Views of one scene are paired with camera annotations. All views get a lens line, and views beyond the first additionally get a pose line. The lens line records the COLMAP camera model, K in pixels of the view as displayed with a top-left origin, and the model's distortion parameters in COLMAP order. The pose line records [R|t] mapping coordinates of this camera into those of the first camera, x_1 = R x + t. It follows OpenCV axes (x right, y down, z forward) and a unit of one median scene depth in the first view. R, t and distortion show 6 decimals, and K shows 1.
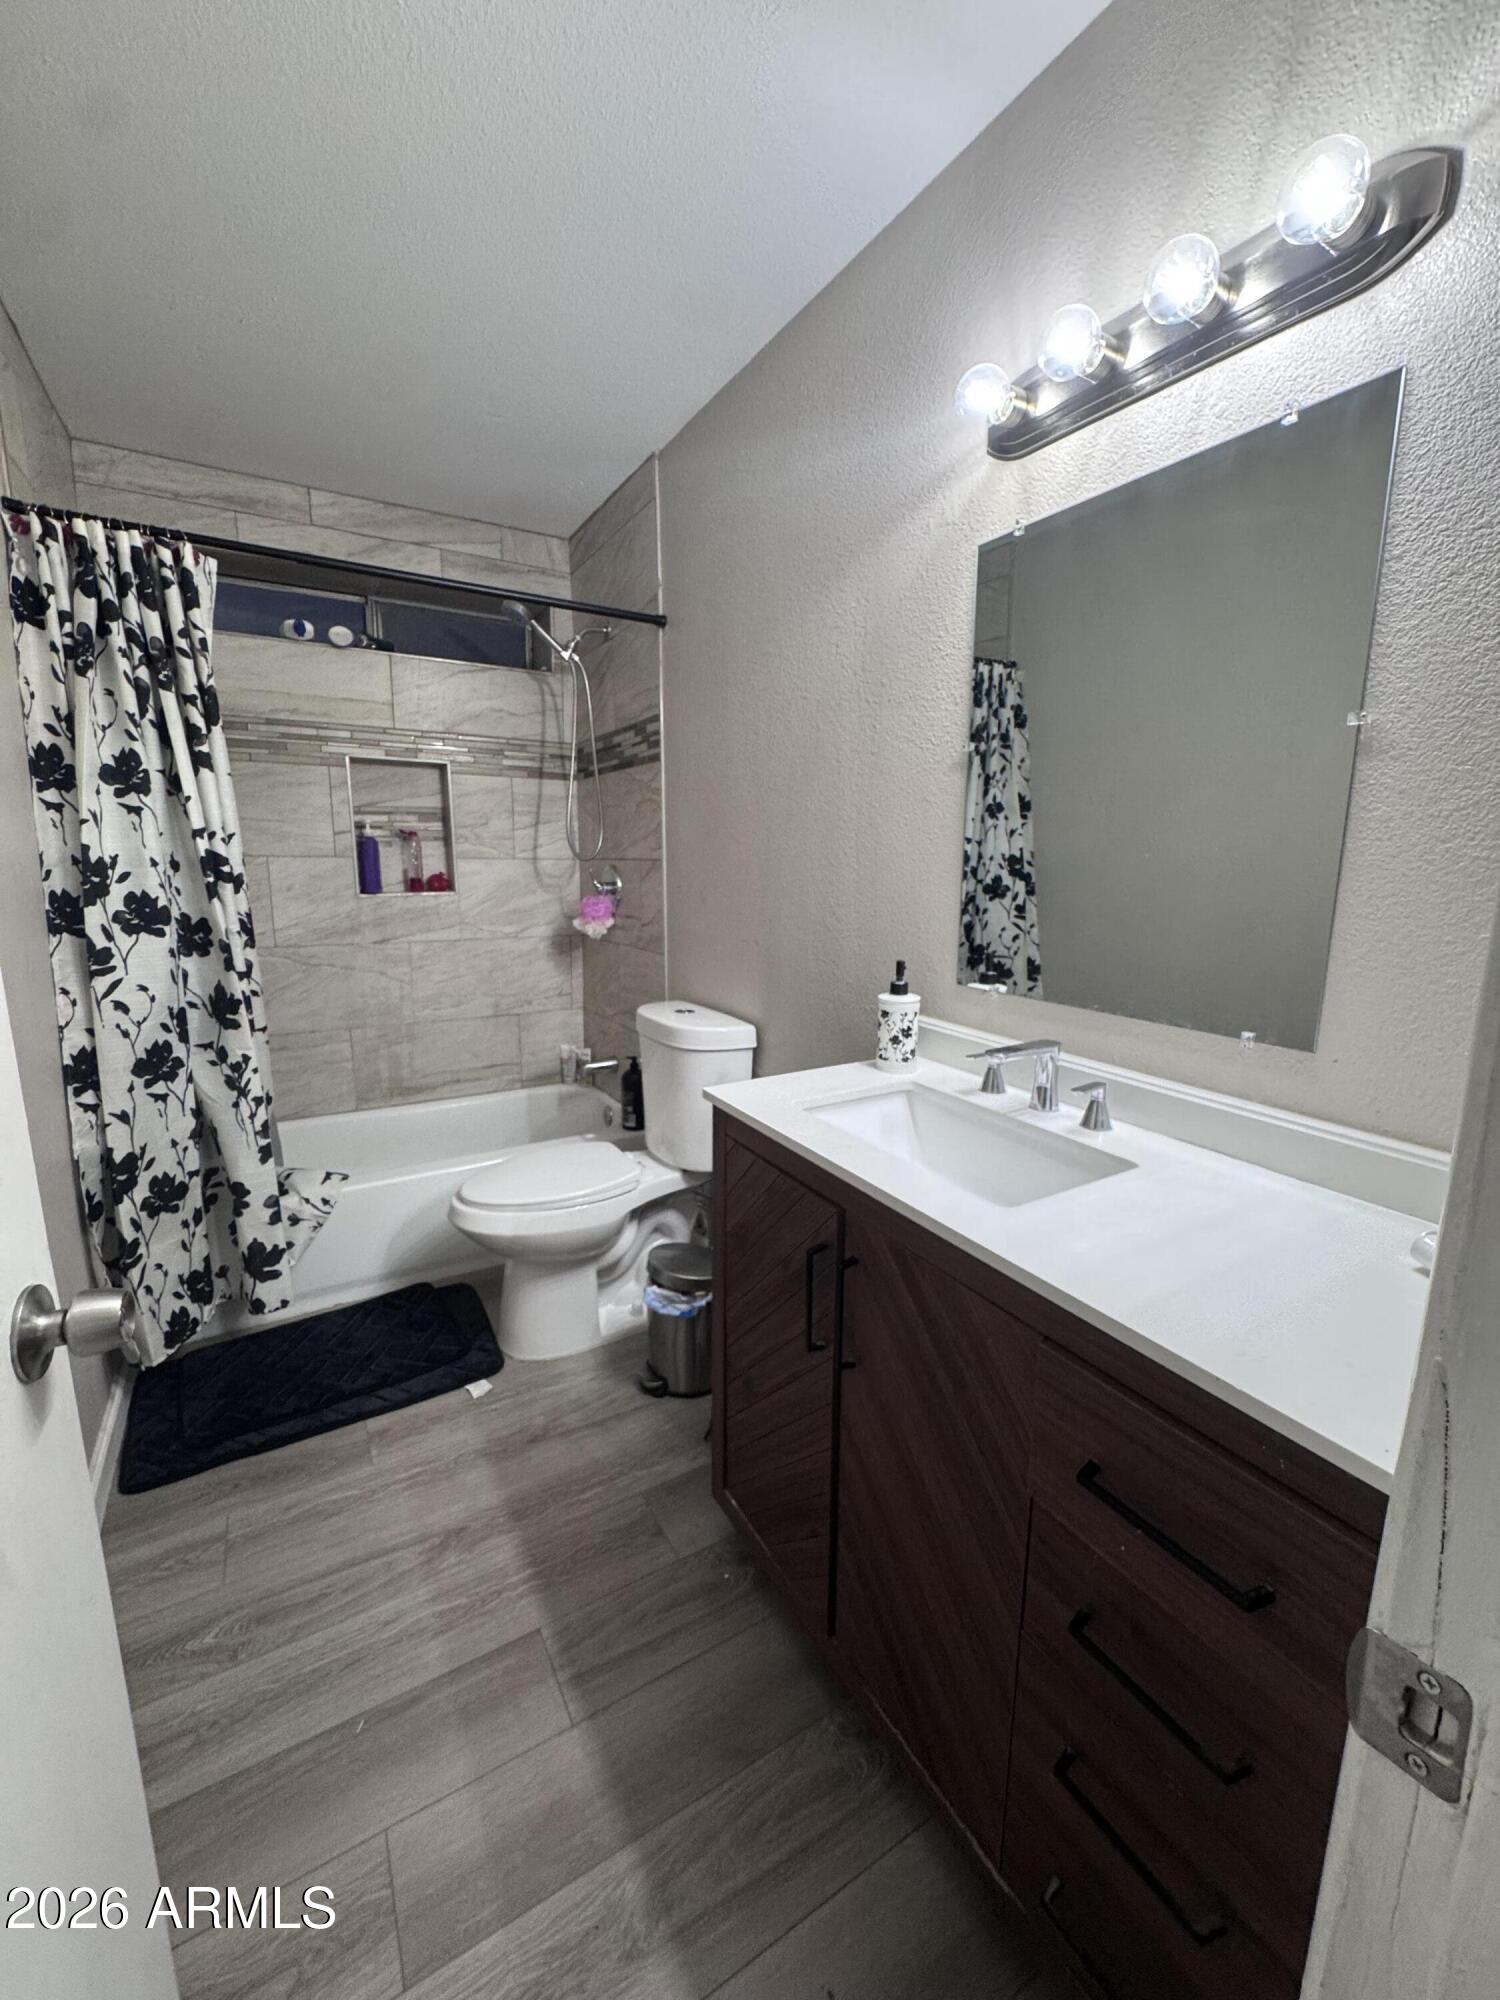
lens RADIAL K [[799.3, 0, 750.0], [0, 799.3, 1000.0], [0, 0, 1]] dist [-0.004396, 0.000492]
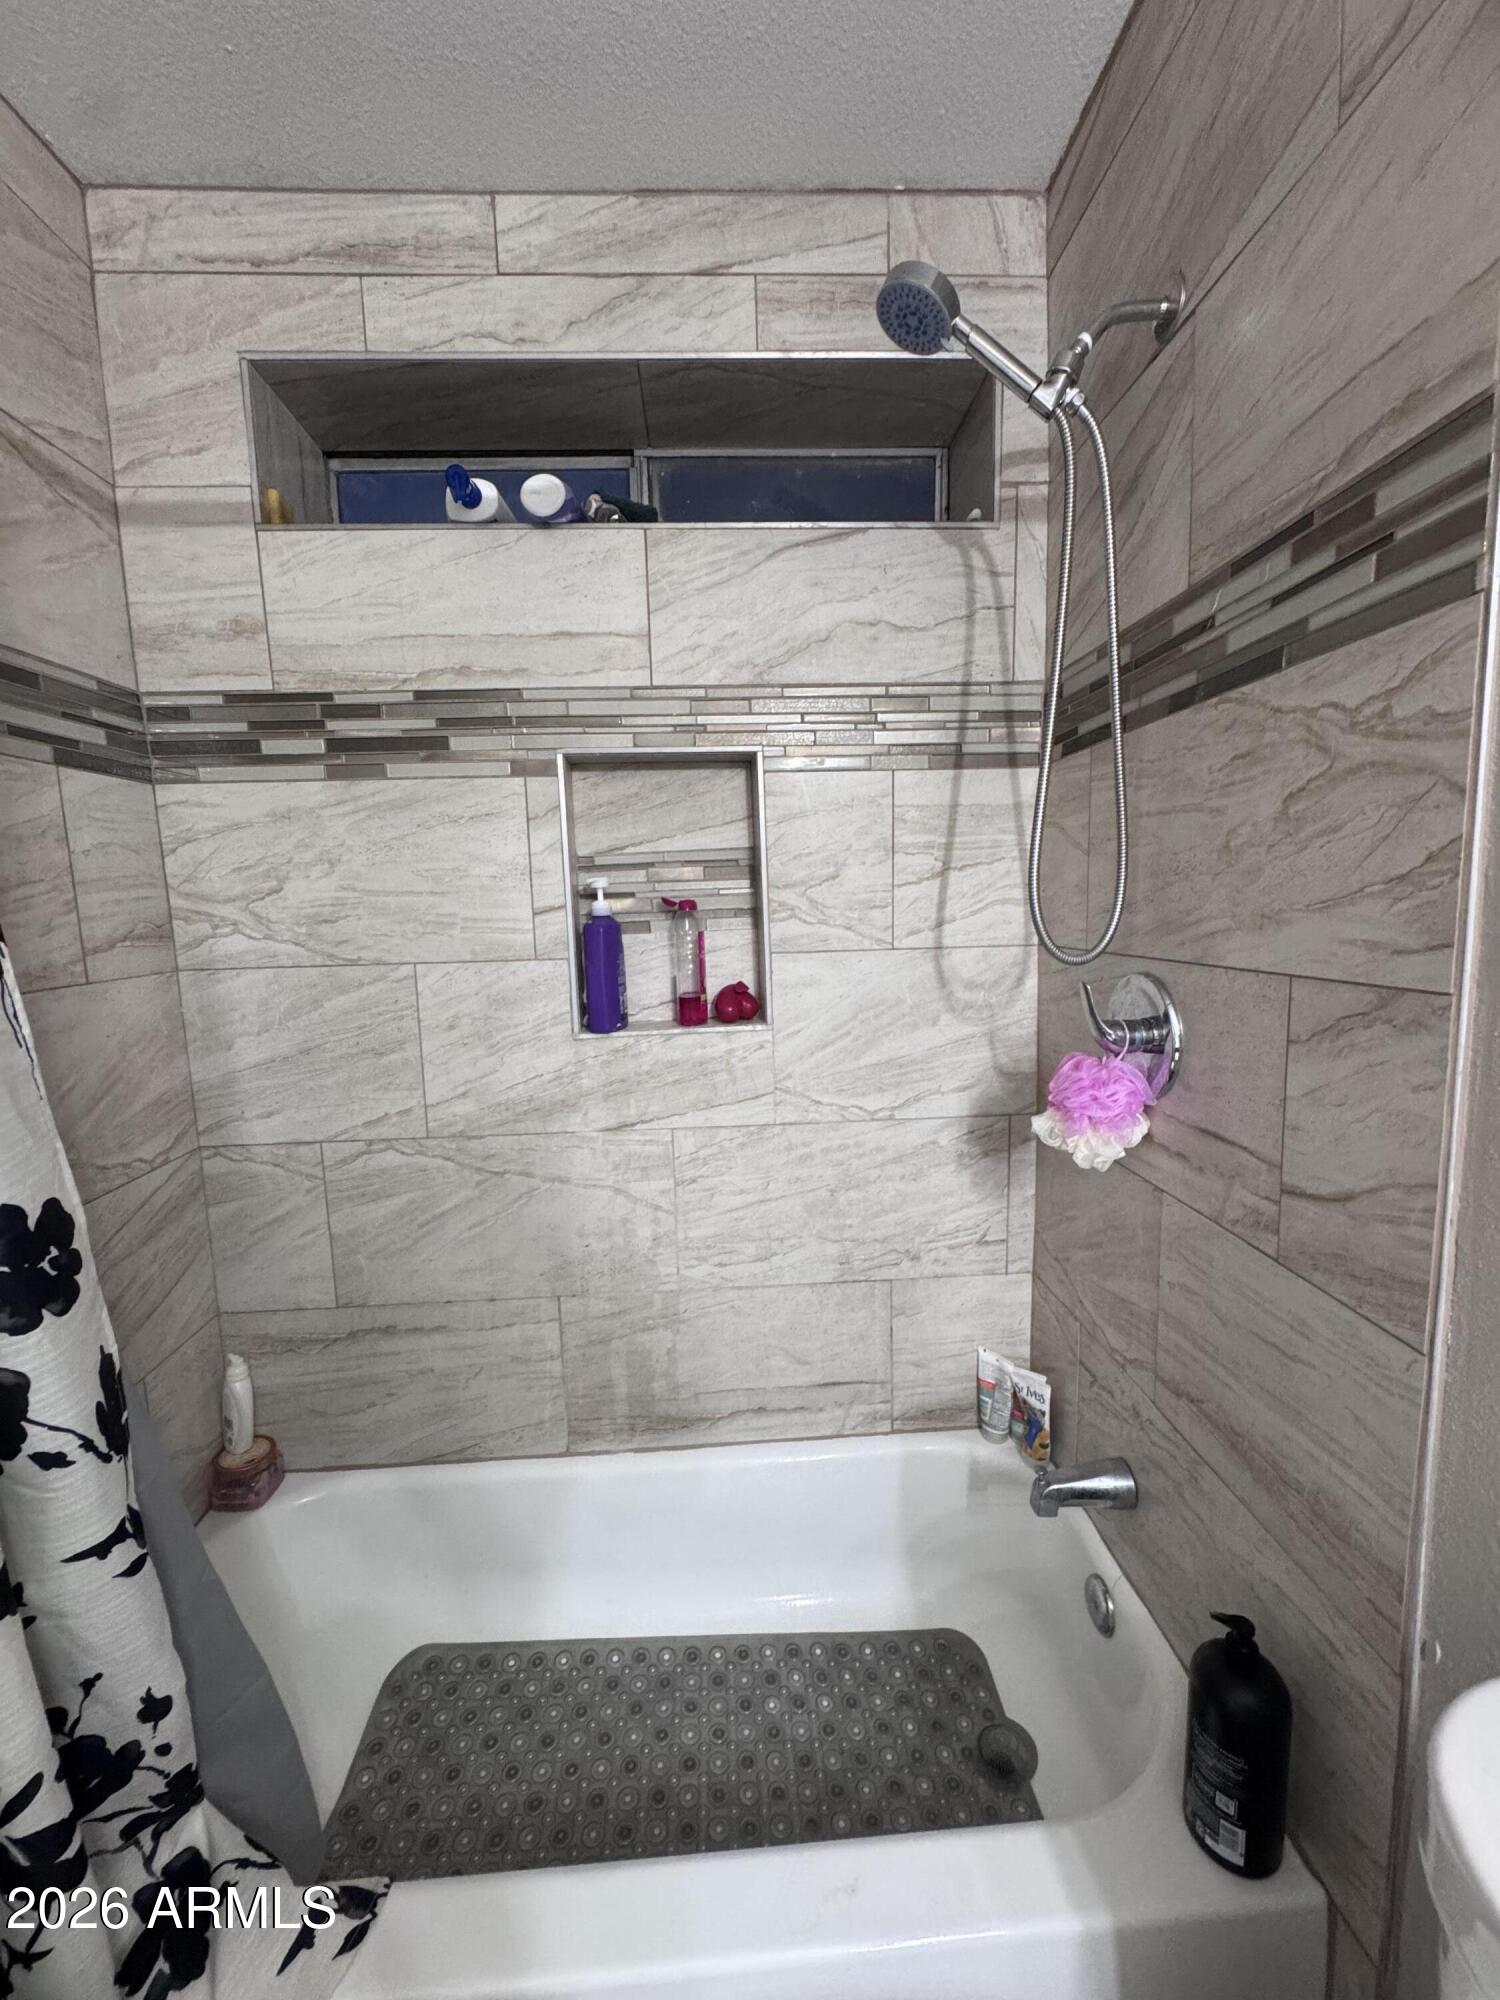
lens RADIAL K [[799.3, 0, 750.0], [0, 799.3, 1000.0], [0, 0, 1]] dist [-0.004396, 0.000492]
pose [[0.885355, 0.023824, -0.464305, -0.162417], [-0.045774, 0.998301, -0.036060, -0.133815], [0.462657, 0.053179, 0.884941, 0.586753]]
